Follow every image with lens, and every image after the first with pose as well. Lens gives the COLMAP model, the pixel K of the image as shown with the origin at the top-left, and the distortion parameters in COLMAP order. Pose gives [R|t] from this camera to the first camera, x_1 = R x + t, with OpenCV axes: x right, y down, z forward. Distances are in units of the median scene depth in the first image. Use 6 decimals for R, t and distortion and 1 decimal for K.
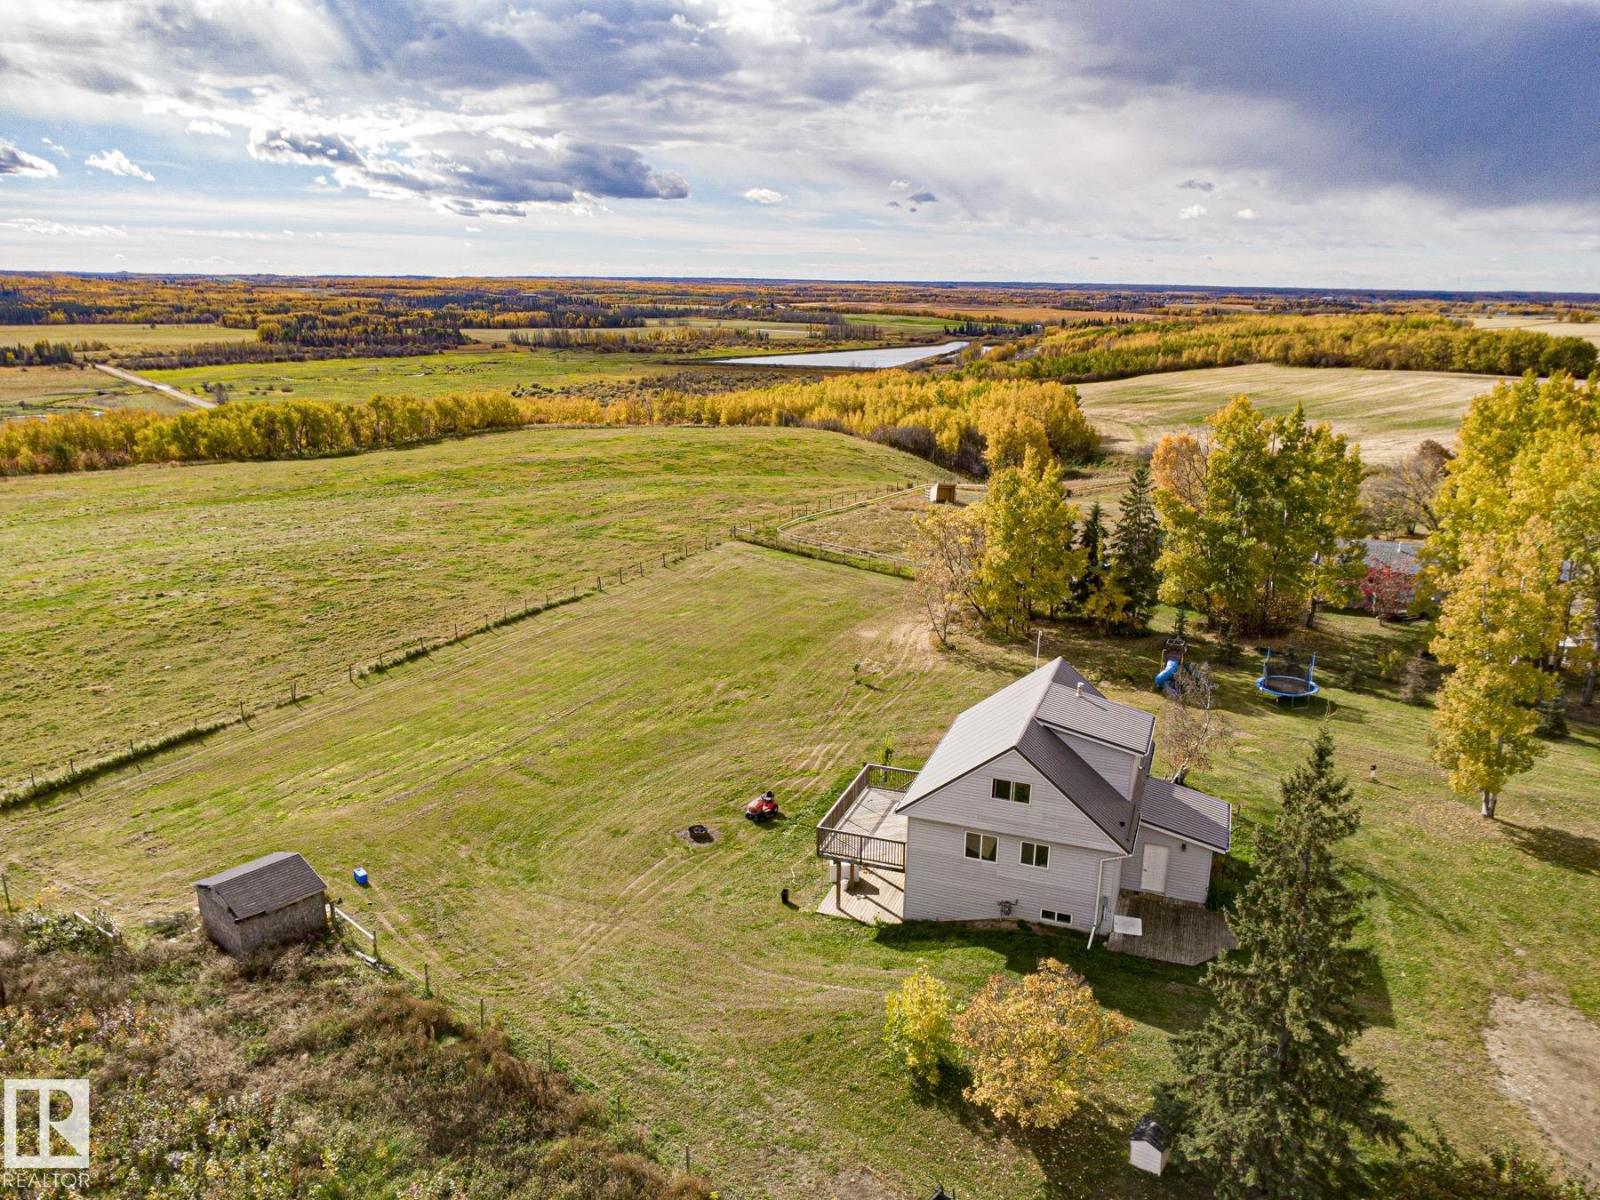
lens RADIAL K [[1162.7, 0, 800.1], [0, 1162.7, 596.4], [0, 0, 1]] dist [0.010503, -0.007688]
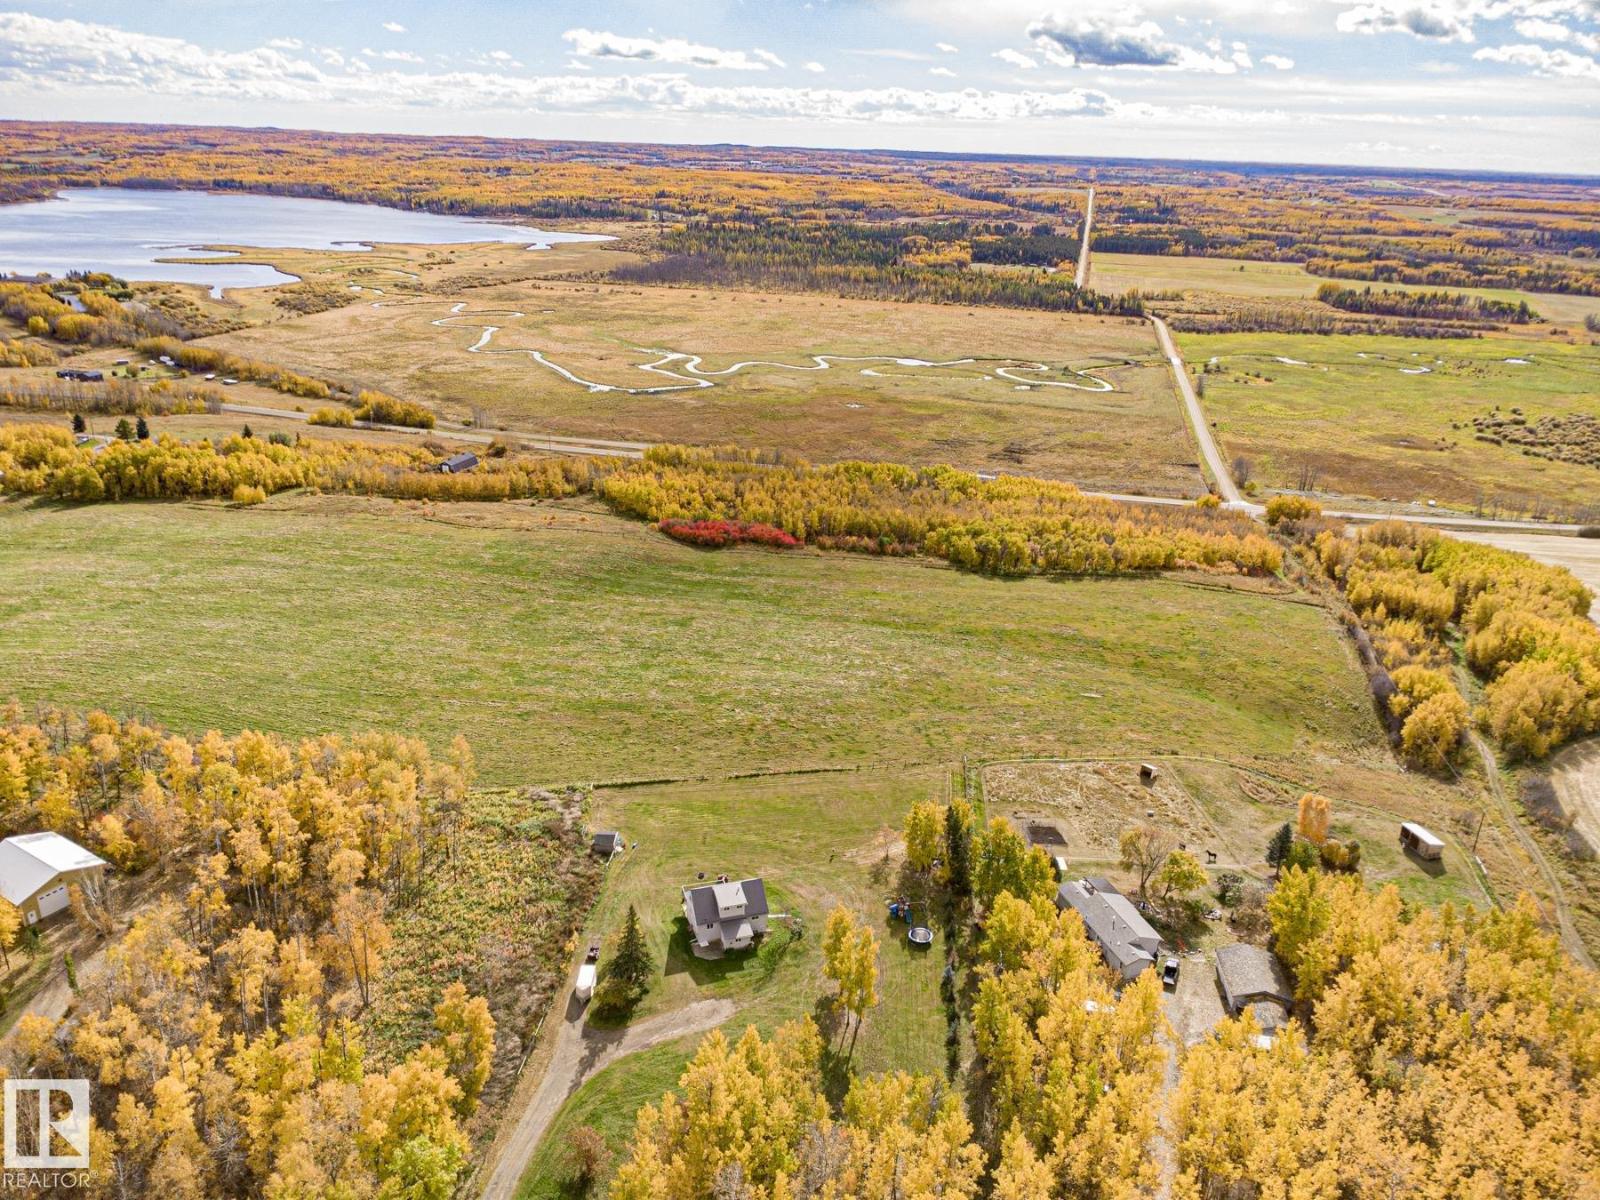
lens RADIAL K [[1162.7, 0, 800.1], [0, 1162.7, 596.4], [0, 0, 1]] dist [0.010503, -0.007688]
pose [[0.620639, 0.294872, -0.726538, 0.751566], [-0.228529, 0.954390, 0.192128, -0.421482], [0.750054, 0.046793, 0.659719, -0.360453]]
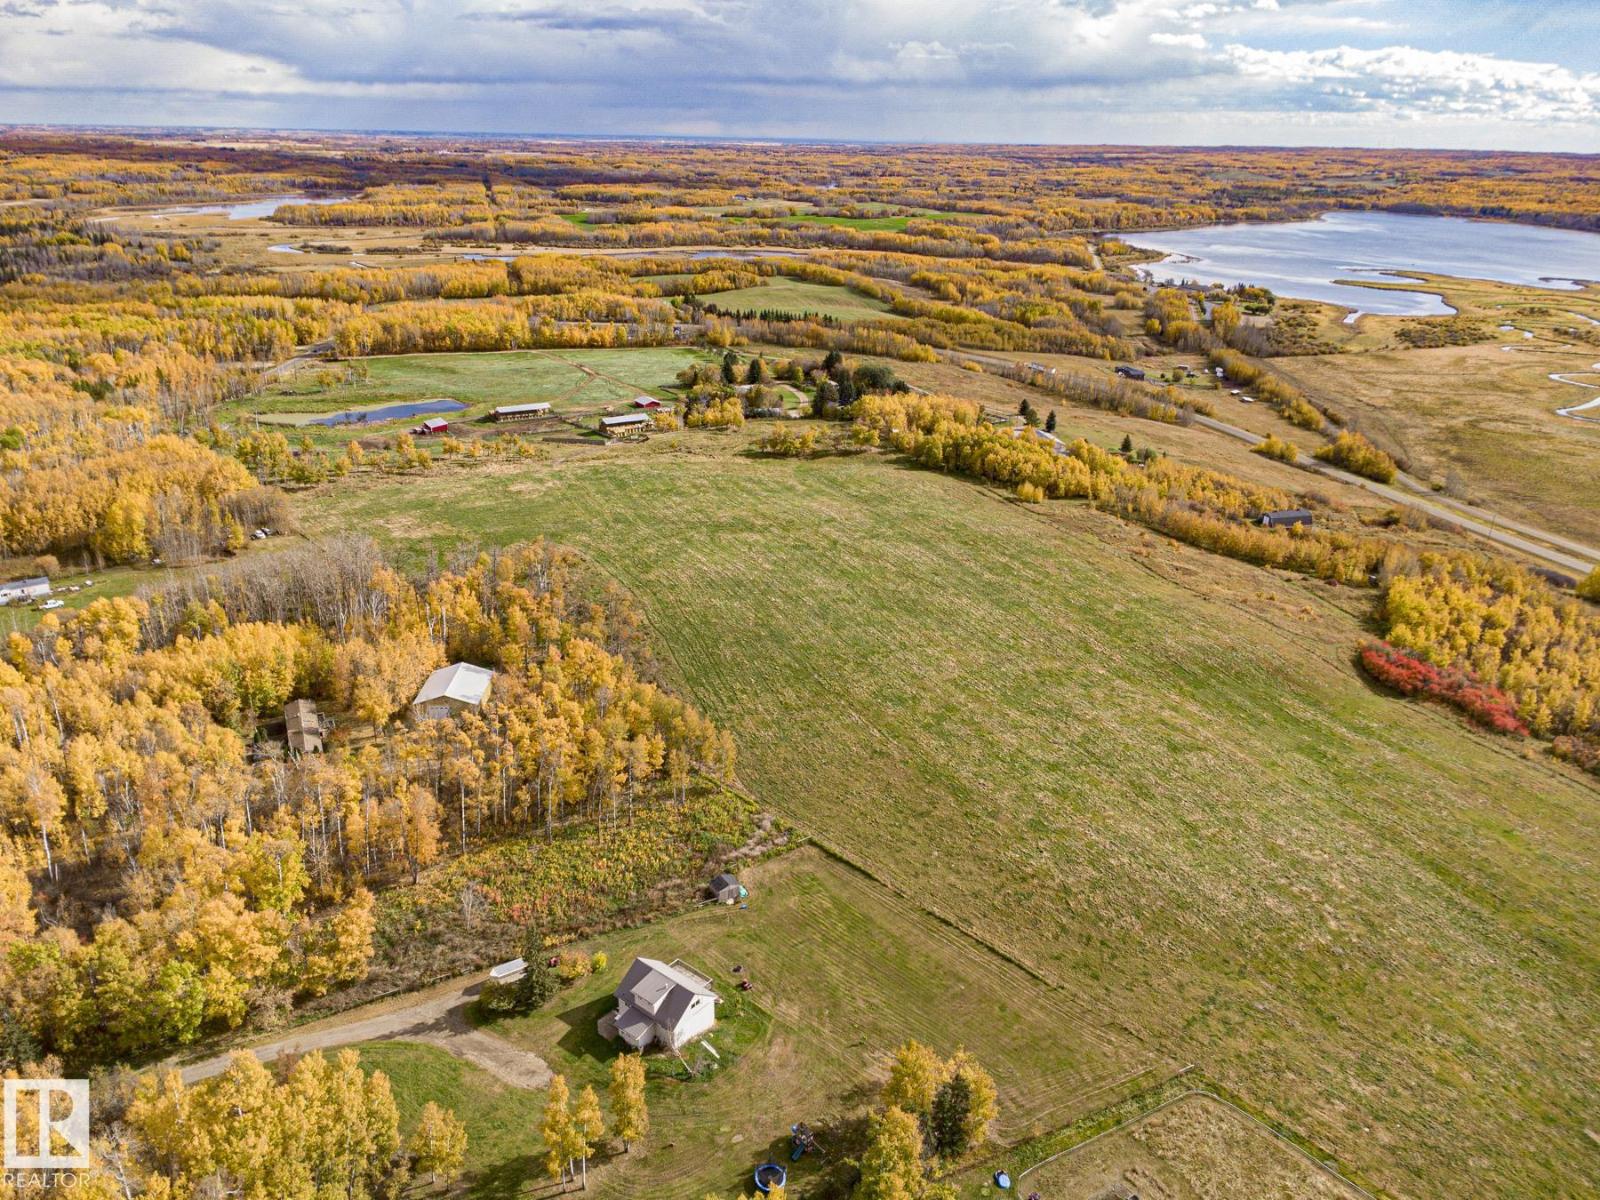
lens RADIAL K [[1160.9, 0, 800.0], [0, 1160.9, 600.0], [0, 0, 1]] dist [0.010426, -0.009887]
pose [[-0.315019, 0.340951, -0.885729, 0.714824], [-0.270505, 0.862281, 0.428133, -0.636189], [0.909720, 0.374464, -0.179406, 0.412826]]
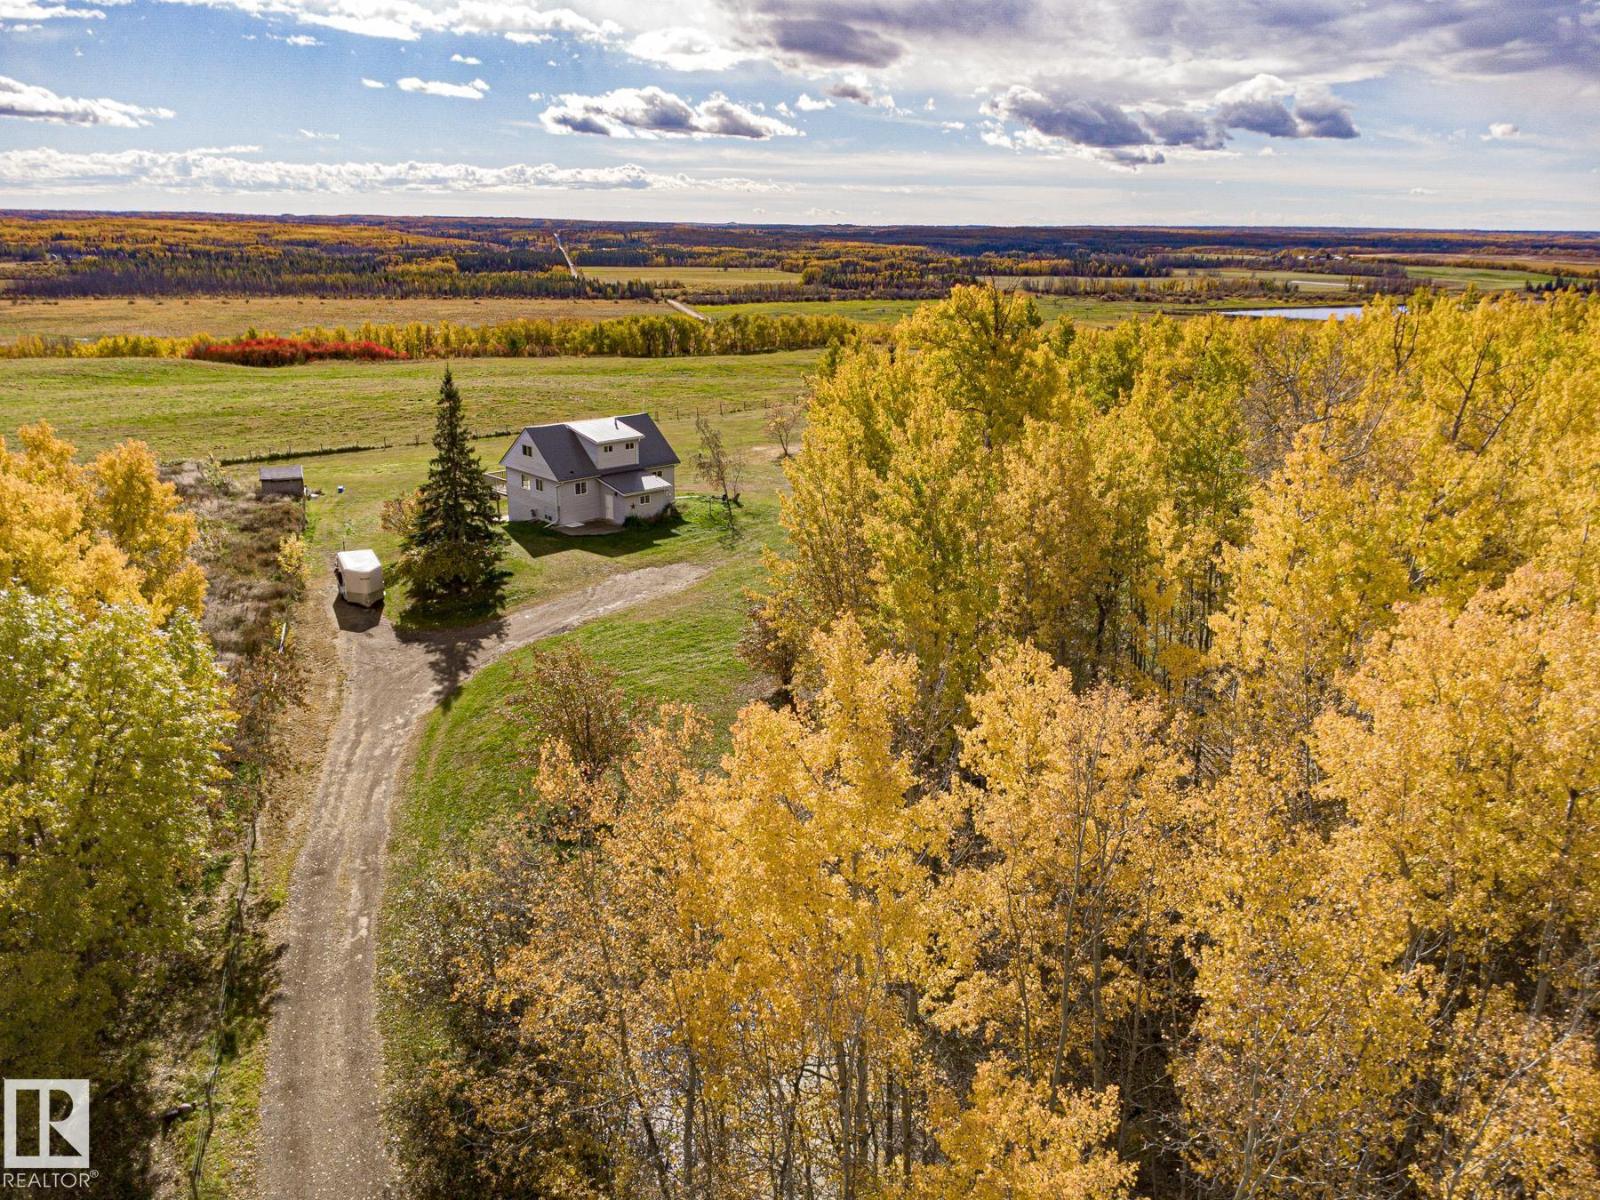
lens RADIAL K [[1159.2, 0, 805.1], [0, 1159.2, 600.4], [0, 0, 1]] dist [0.013677, -0.014620]
pose [[0.898827, 0.133579, -0.417452, 0.366207], [-0.115247, 0.990941, 0.068948, 0.055676], [0.422881, -0.013863, 0.906079, -0.159657]]
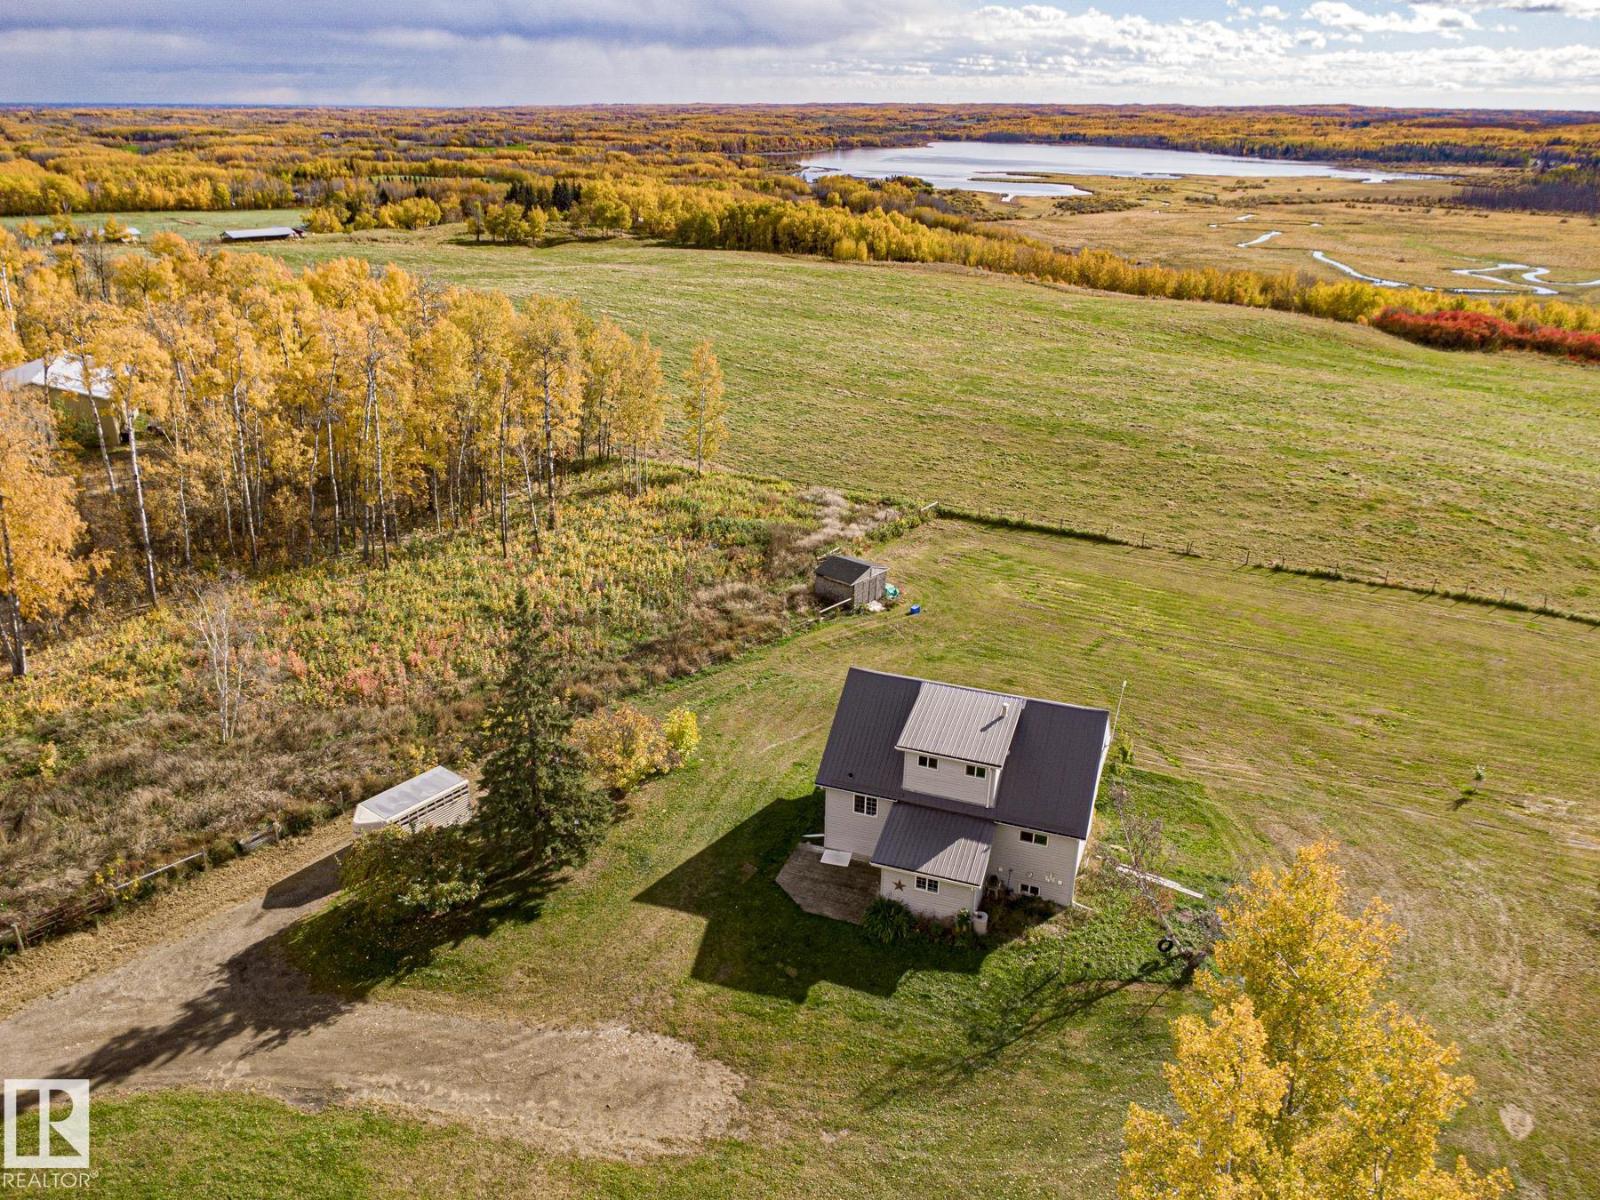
lens RADIAL K [[1159.2, 0, 805.1], [0, 1159.2, 600.4], [0, 0, 1]] dist [0.013677, -0.014620]
pose [[0.008595, 0.382449, -0.923937, 0.304896], [-0.273321, 0.889685, 0.365728, -0.087155], [0.961885, 0.249387, 0.112178, 0.190402]]
